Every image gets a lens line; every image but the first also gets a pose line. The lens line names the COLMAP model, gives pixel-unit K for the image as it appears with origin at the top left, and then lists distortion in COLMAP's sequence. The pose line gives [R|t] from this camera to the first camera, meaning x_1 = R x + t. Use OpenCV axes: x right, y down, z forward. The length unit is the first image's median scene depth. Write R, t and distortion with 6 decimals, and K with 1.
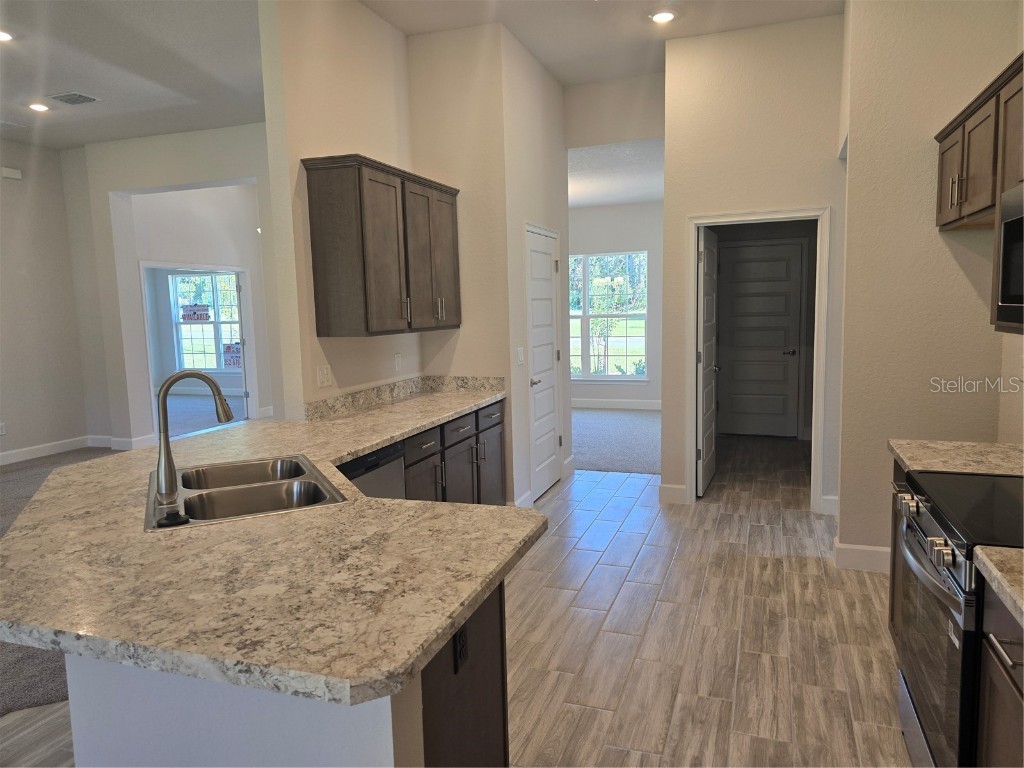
lens RADIAL K [[689.8, 0, 516.6], [0, 689.8, 383.0], [0, 0, 1]] dist [0.002671, -0.000940]
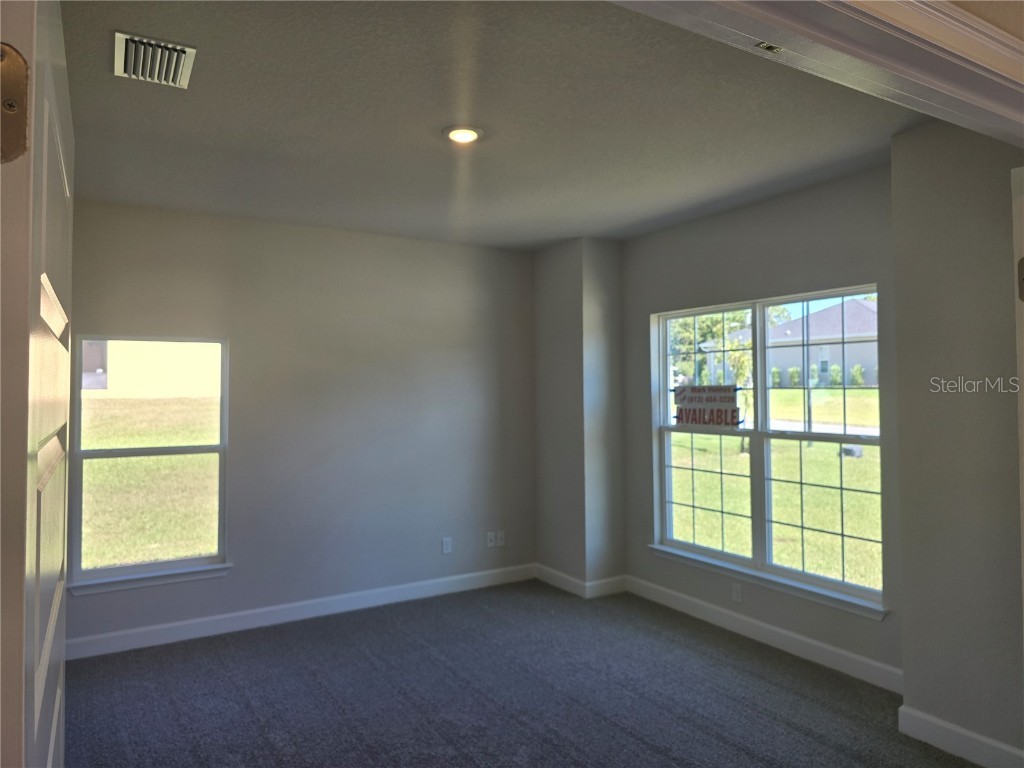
lens RADIAL K [[689.8, 0, 515.4], [0, 689.8, 384.9], [0, 0, 1]] dist [0.002671, -0.000940]
pose [[0.781879, 0.009193, -0.623362, -0.300804], [-0.083324, 0.992461, -0.089877, -0.068528], [0.617837, 0.122214, 0.776751, 0.615830]]
